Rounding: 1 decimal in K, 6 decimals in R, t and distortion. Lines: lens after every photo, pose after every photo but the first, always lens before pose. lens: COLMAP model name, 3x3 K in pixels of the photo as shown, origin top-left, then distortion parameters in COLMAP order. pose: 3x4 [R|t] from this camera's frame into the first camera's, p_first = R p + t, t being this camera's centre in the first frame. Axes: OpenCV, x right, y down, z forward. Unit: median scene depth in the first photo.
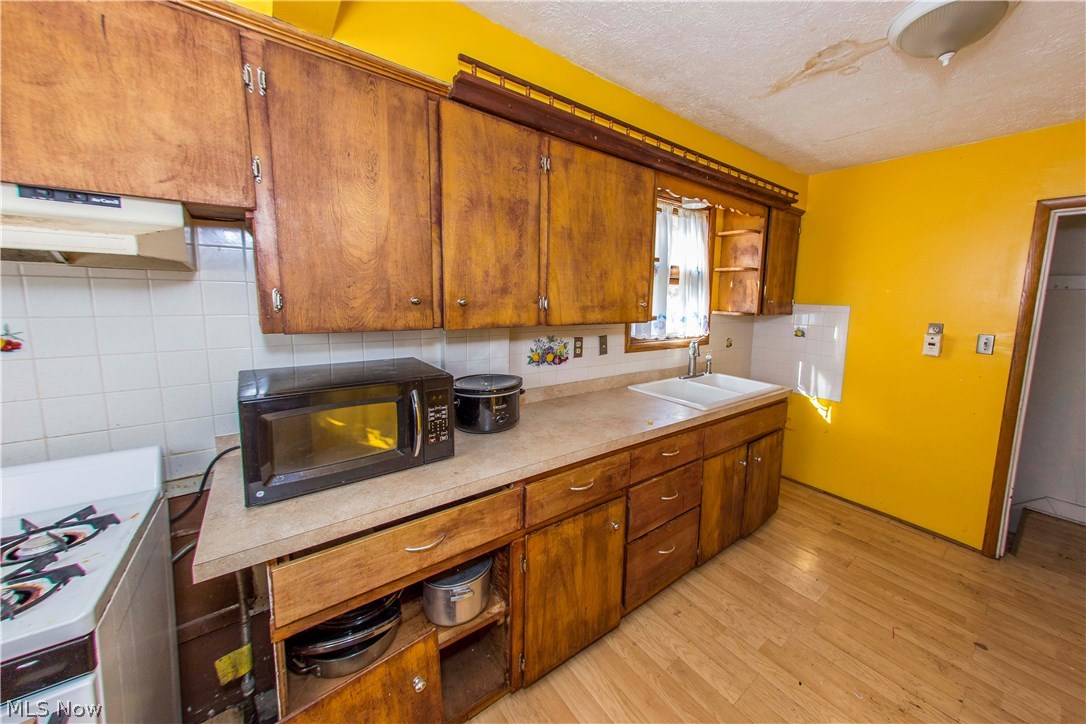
lens RADIAL K [[396.7, 0, 586.9], [0, 396.7, 341.0], [0, 0, 1]] dist [0.010782, -0.000142]
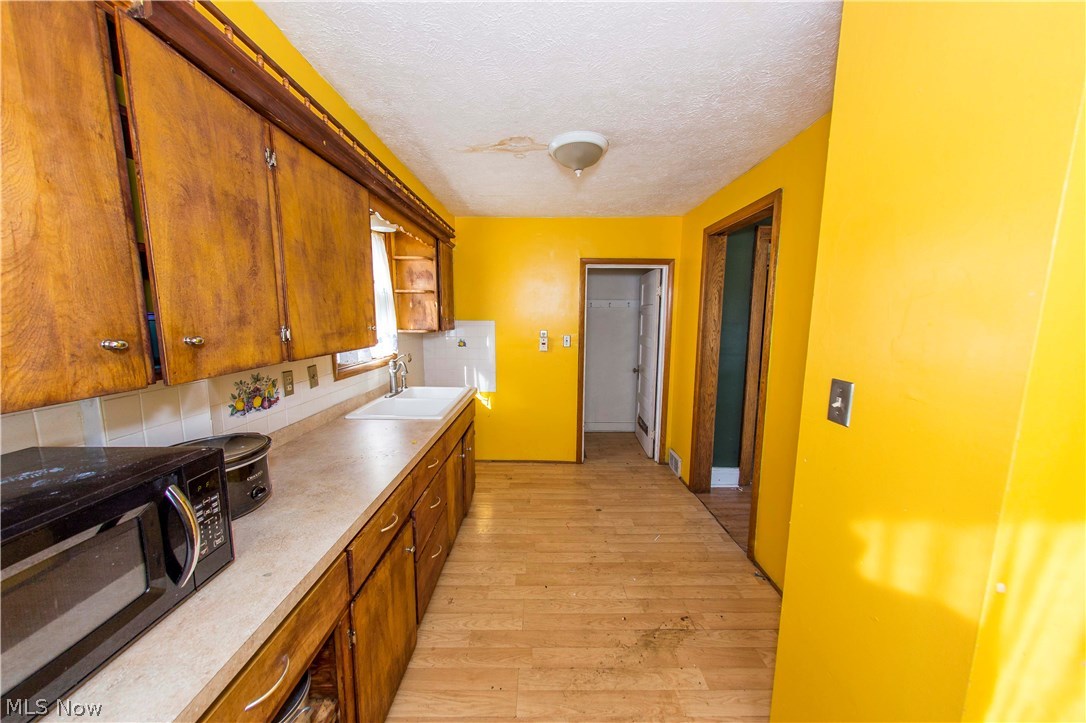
lens RADIAL K [[369.0, 0, 543.0], [0, 369.0, 361.5], [0, 0, 1]] dist [0.005242, -0.000107]
pose [[0.635396, -0.121815, 0.762518, -0.335256], [0.103867, 0.991987, 0.071922, -0.037048], [-0.765169, 0.033501, 0.642957, 0.113109]]
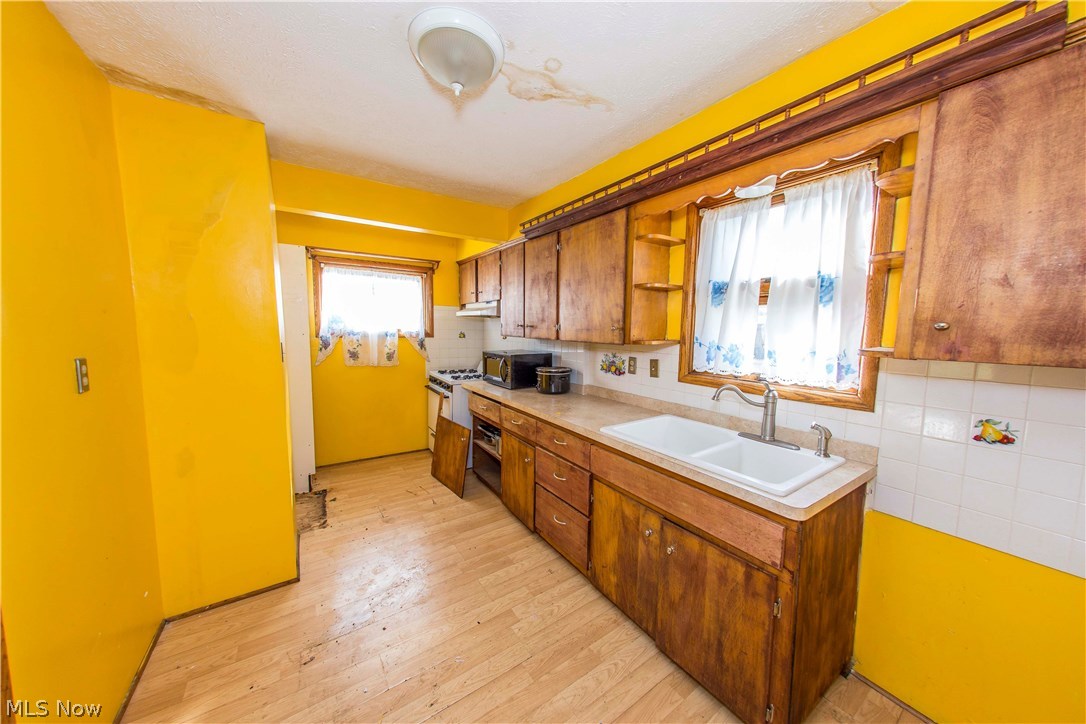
lens RADIAL K [[364.1, 0, 543.0], [0, 364.1, 362.0], [0, 0, 1]] dist [0.006755, -0.000148]
pose [[-0.099882, 0.073529, -0.992279, 1.381548], [-0.131353, 0.987563, 0.086402, -0.068437], [0.986291, 0.138969, -0.088981, 1.031530]]
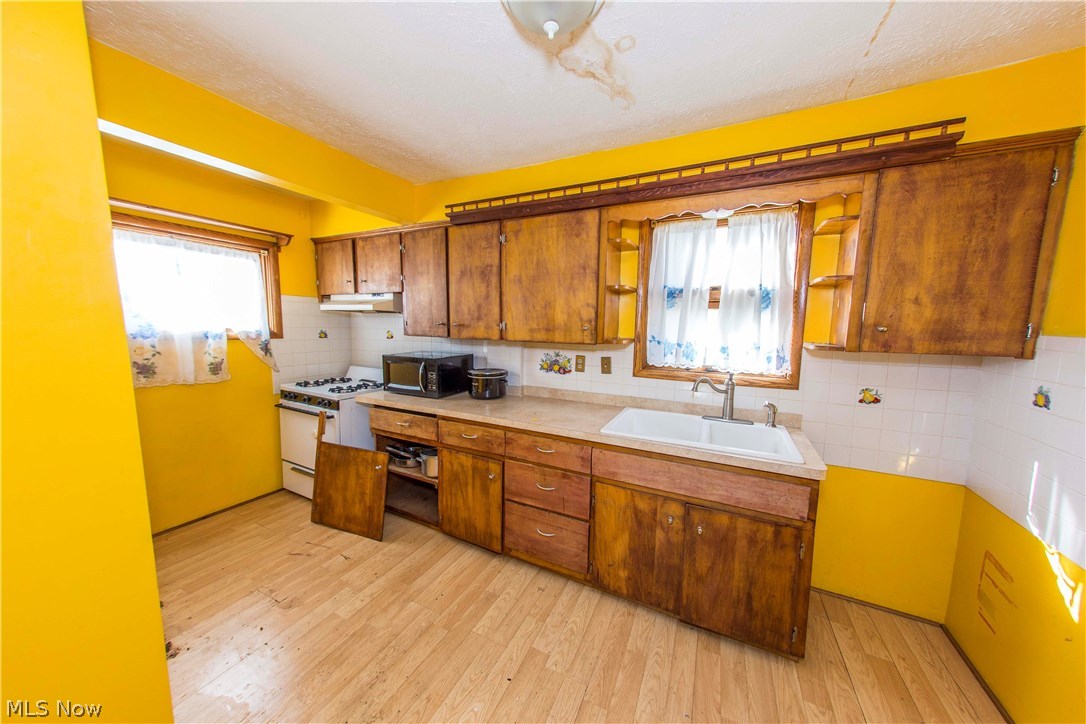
lens RADIAL K [[360.6, 0, 543.5], [0, 360.6, 362.1], [0, 0, 1]] dist [0.008475, -0.000182]
pose [[0.407498, 0.082530, -0.909469, 1.194807], [-0.111931, 0.992913, 0.039950, -0.026107], [0.906321, 0.085519, 0.413847, 0.531660]]
